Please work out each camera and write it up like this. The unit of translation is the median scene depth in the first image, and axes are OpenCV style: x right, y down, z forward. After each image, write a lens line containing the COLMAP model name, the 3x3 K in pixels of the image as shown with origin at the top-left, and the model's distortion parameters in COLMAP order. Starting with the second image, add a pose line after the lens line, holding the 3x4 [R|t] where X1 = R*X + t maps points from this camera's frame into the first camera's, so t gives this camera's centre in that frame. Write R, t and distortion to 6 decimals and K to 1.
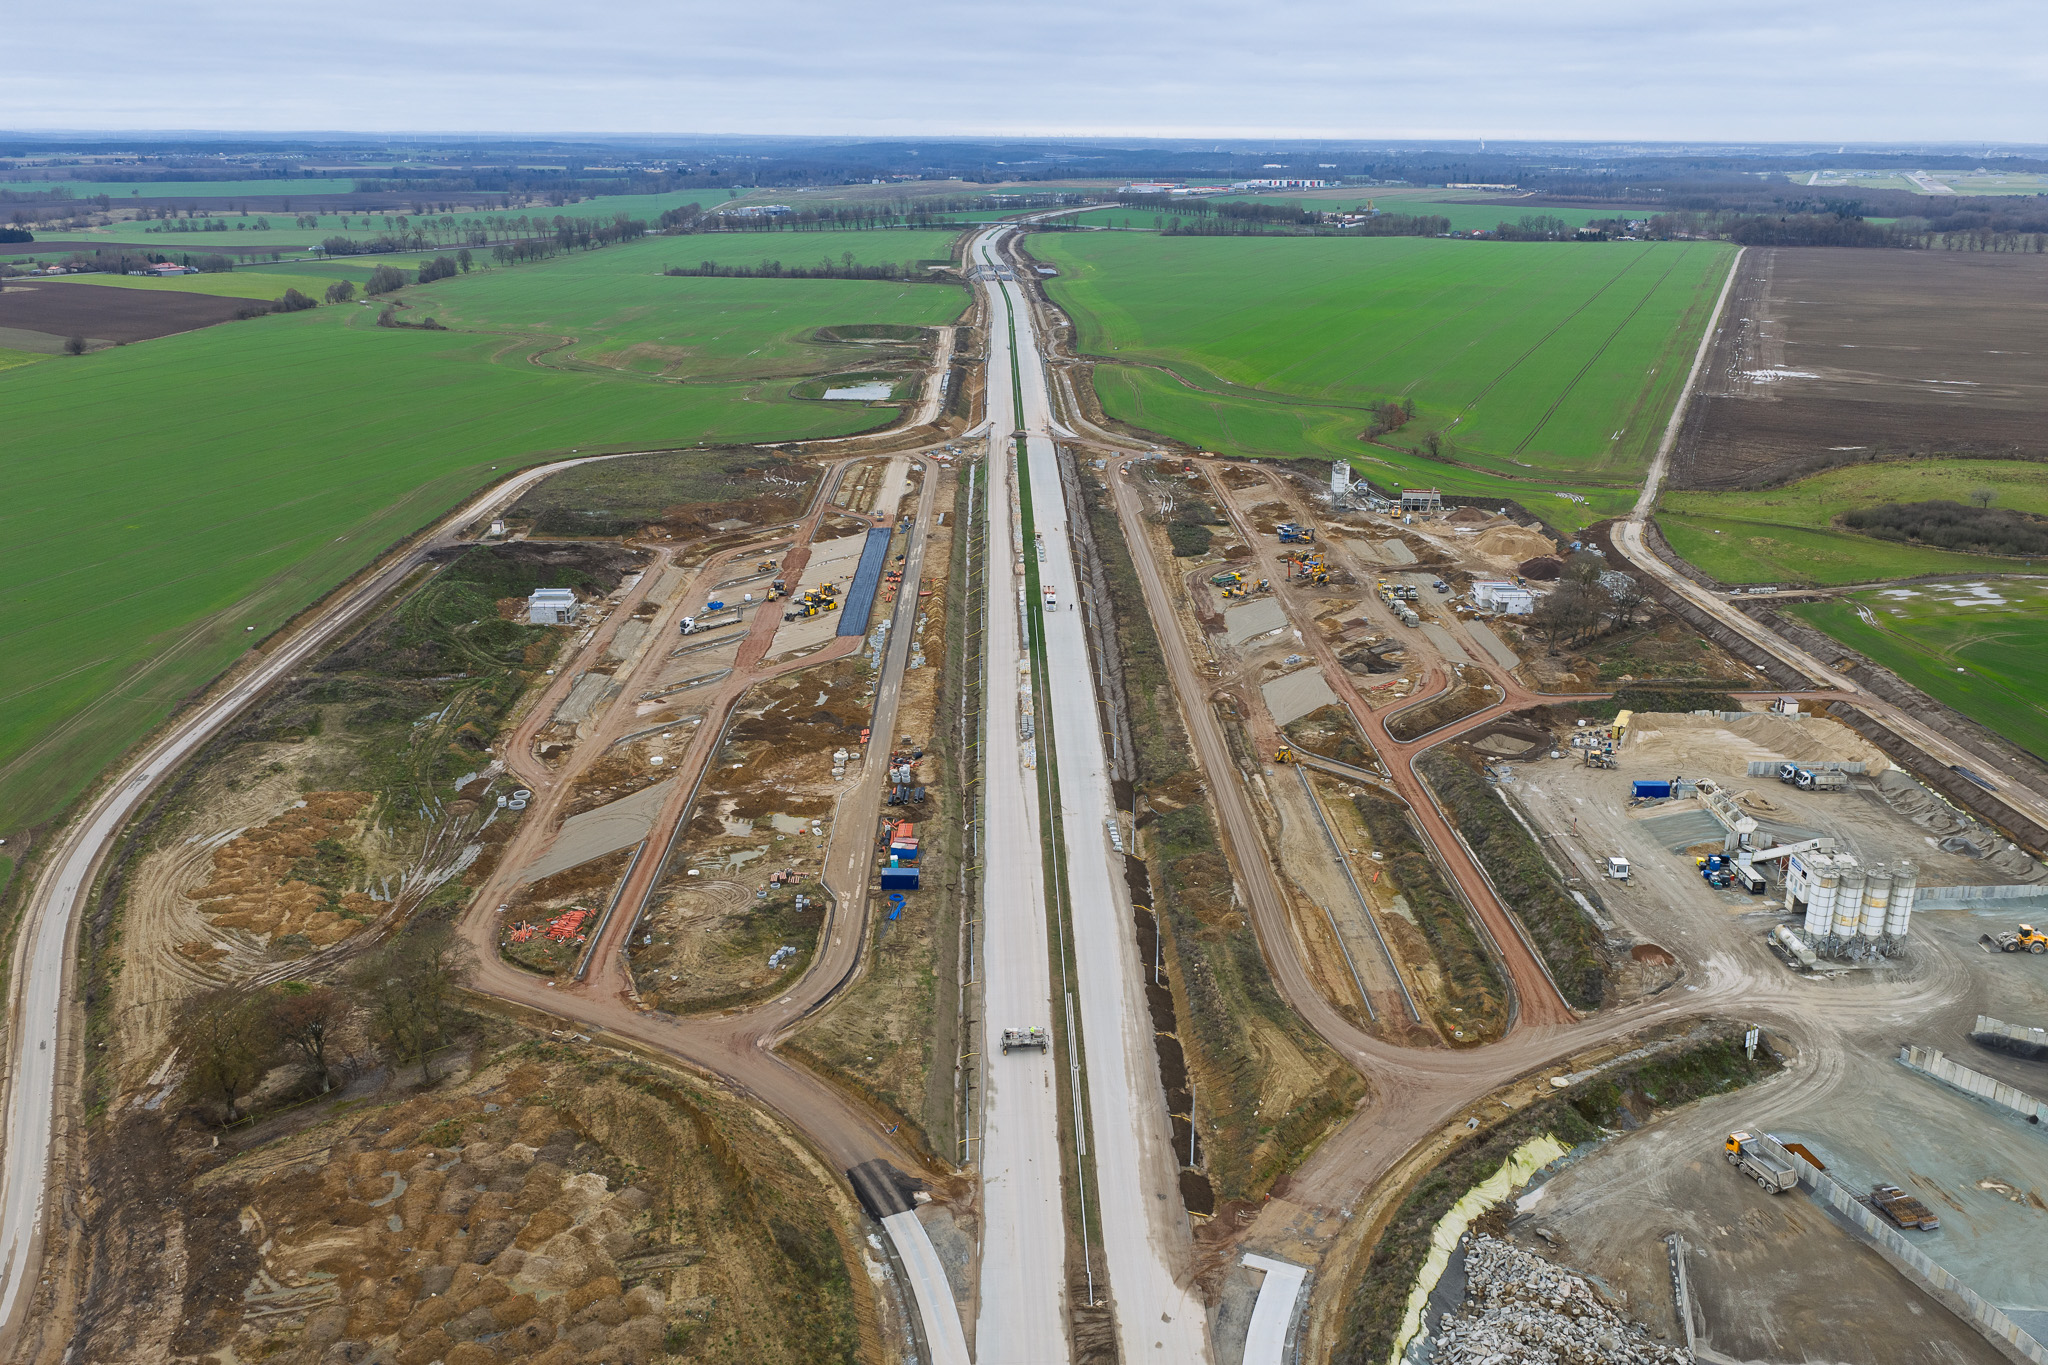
lens RADIAL K [[1691.0, 0, 1021.7], [0, 1691.0, 679.6], [0, 0, 1]] dist [0.004248, -0.008354]
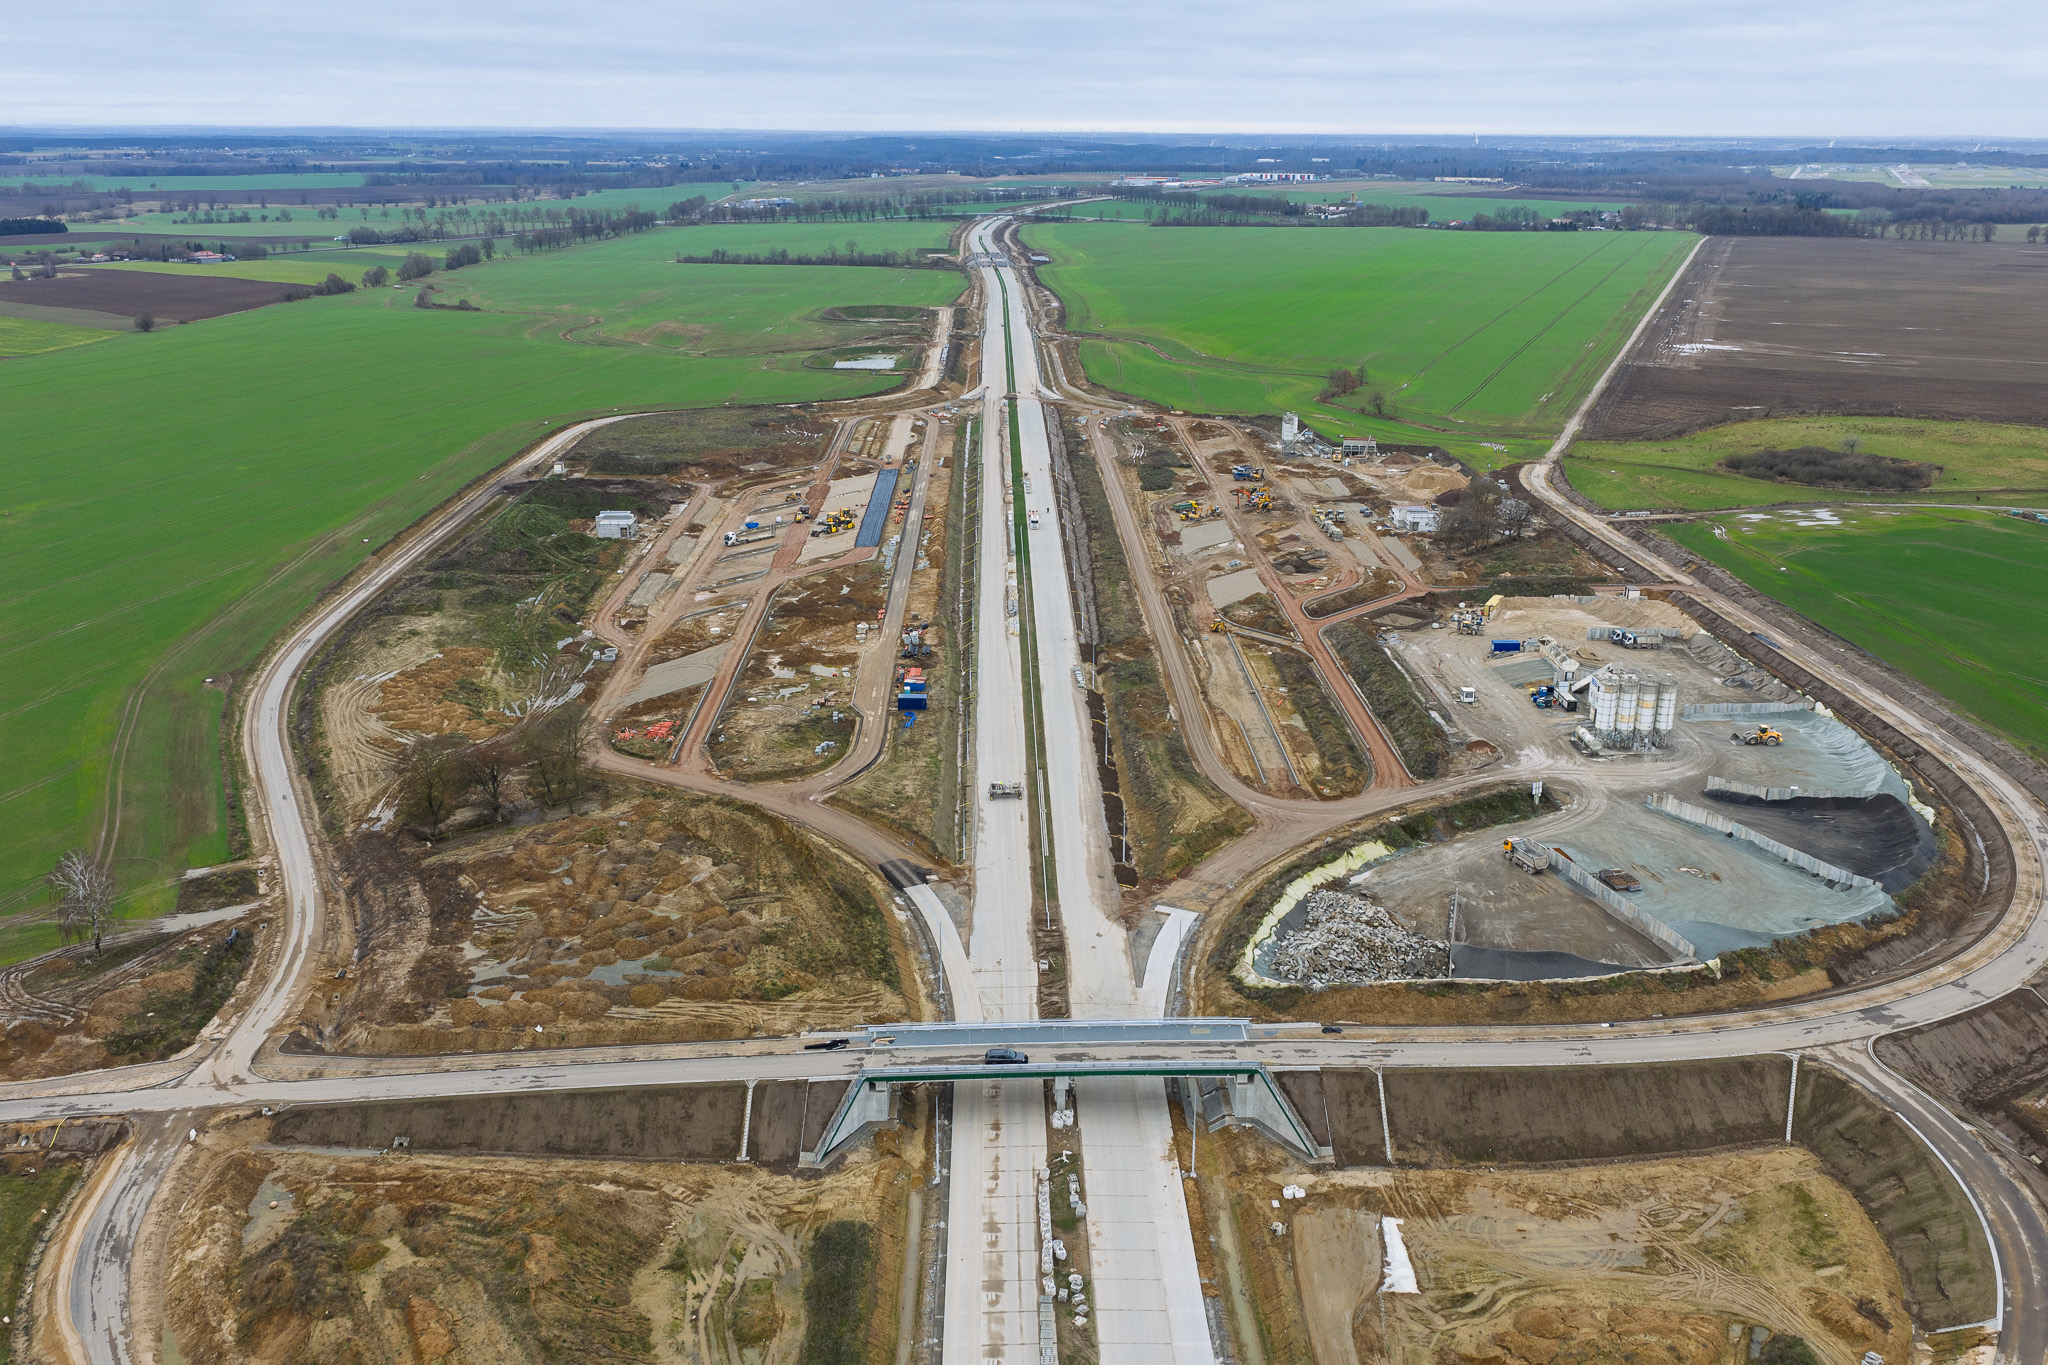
lens RADIAL K [[1694.0, 0, 1024.0], [0, 1694.0, 682.5], [0, 0, 1]] dist [0.007970, -0.015710]
pose [[0.999996, -0.001210, 0.002446, 0.008187], [0.001201, 0.999992, 0.003739, 0.075696], [-0.002450, -0.003736, 0.999990, -0.231130]]
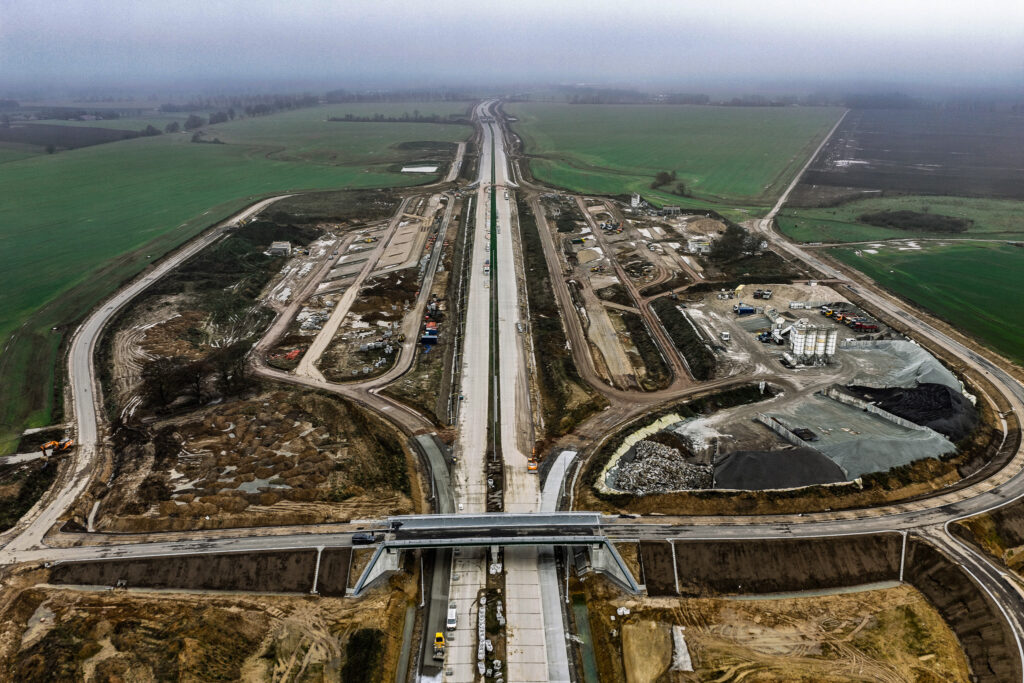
lens RADIAL K [[845.3, 0, 512.0], [0, 845.3, 341.5], [0, 0, 1]] dist [0.006016, -0.010876]
pose [[0.999976, -0.001209, 0.006853, 0.029669], [0.001137, 0.999945, 0.010448, 0.083038], [-0.006866, -0.010440, 0.999922, -0.166114]]
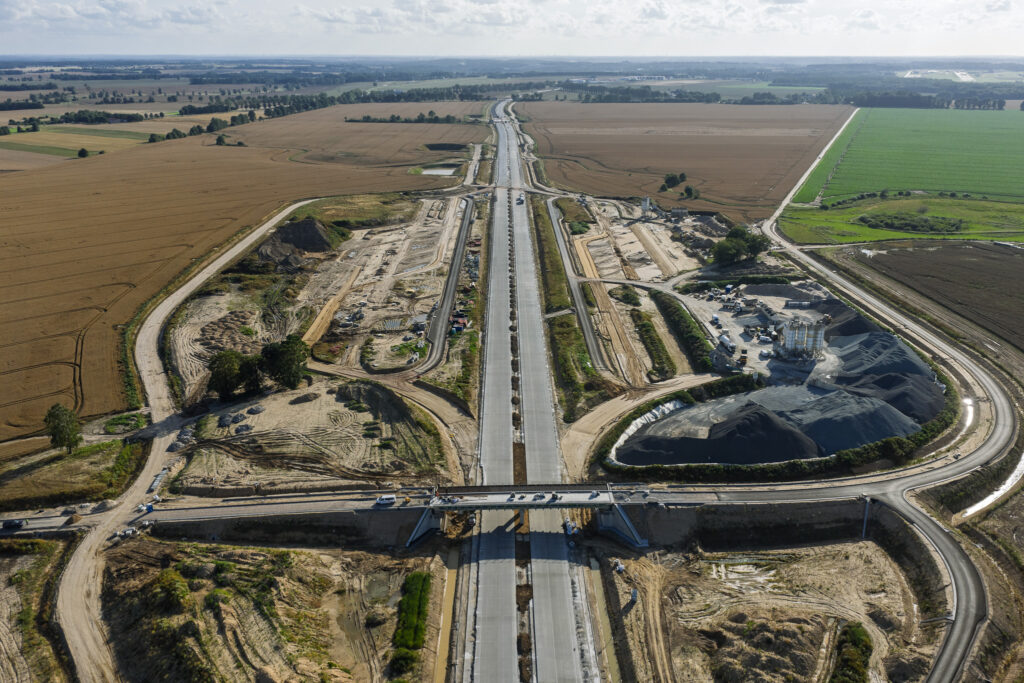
lens RADIAL K [[847.0, 0, 512.0], [0, 847.0, 341.5], [0, 0, 1]] dist [0.007970, -0.015710]
pose [[0.999969, -0.003009, -0.007211, 0.020170], [0.003118, 0.999880, 0.015173, 0.082357], [0.007164, -0.015195, 0.999859, -0.267787]]
